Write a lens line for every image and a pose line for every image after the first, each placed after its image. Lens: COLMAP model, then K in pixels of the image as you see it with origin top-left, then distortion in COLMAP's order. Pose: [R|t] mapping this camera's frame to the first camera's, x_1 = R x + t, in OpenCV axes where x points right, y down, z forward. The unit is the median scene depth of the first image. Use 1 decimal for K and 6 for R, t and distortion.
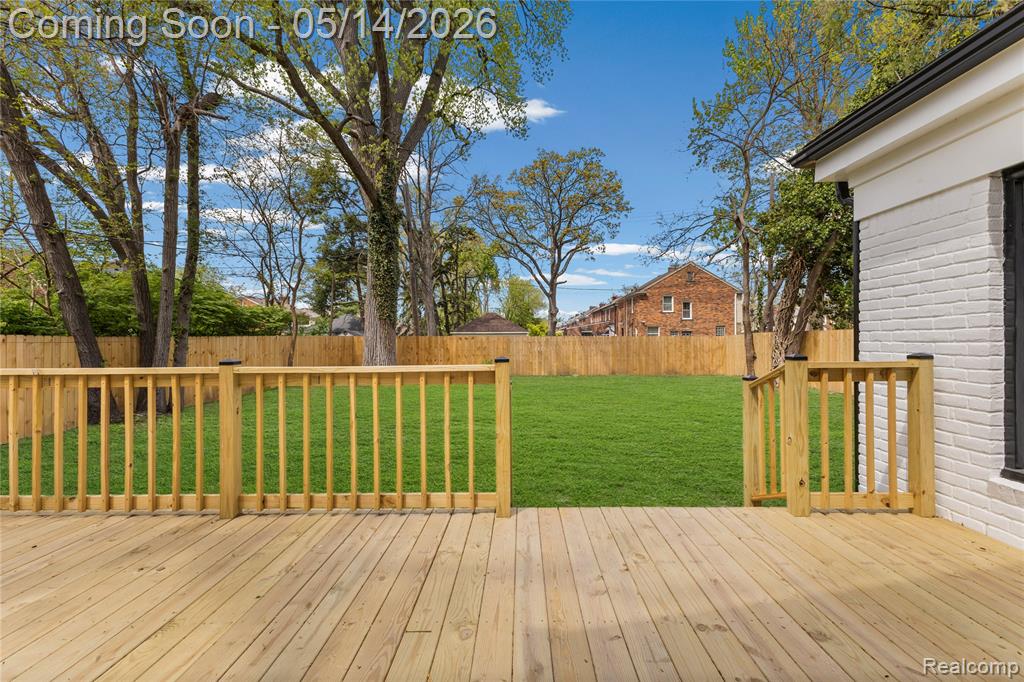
lens RADIAL K [[442.8, 0, 515.7], [0, 442.8, 337.9], [0, 0, 1]] dist [0.001910, 0.000151]
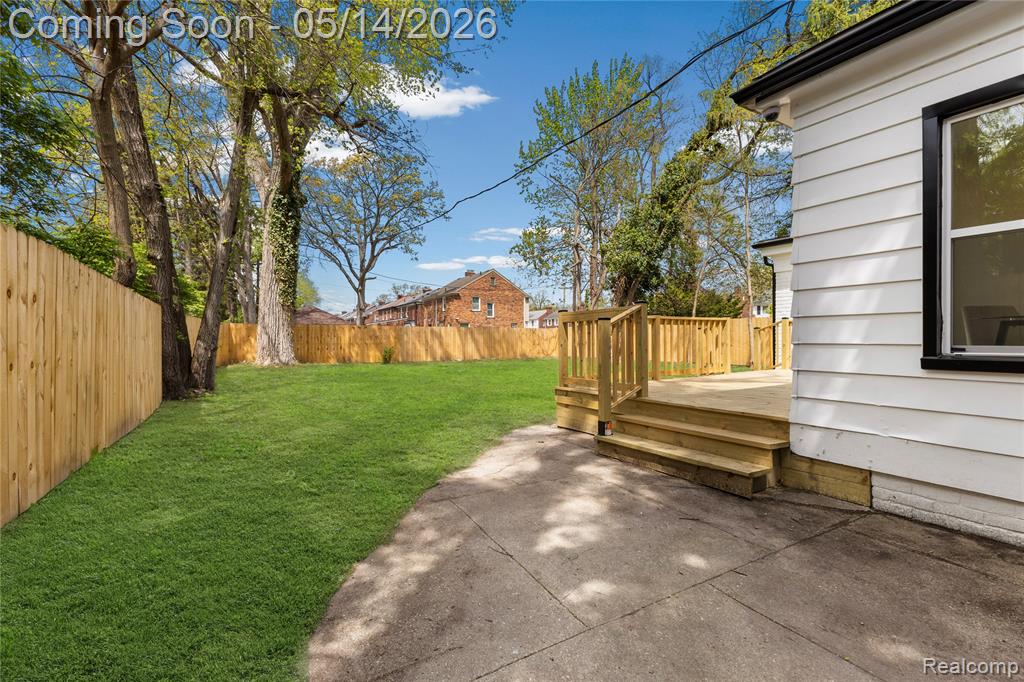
lens RADIAL K [[442.8, 0, 515.7], [0, 442.8, 337.9], [0, 0, 1]] dist [0.001910, 0.000151]
pose [[0.840447, 0.001429, 0.541892, -0.204733], [-0.001008, 0.999999, -0.001073, 0.014727], [-0.541893, 0.000355, 0.840447, -0.041316]]
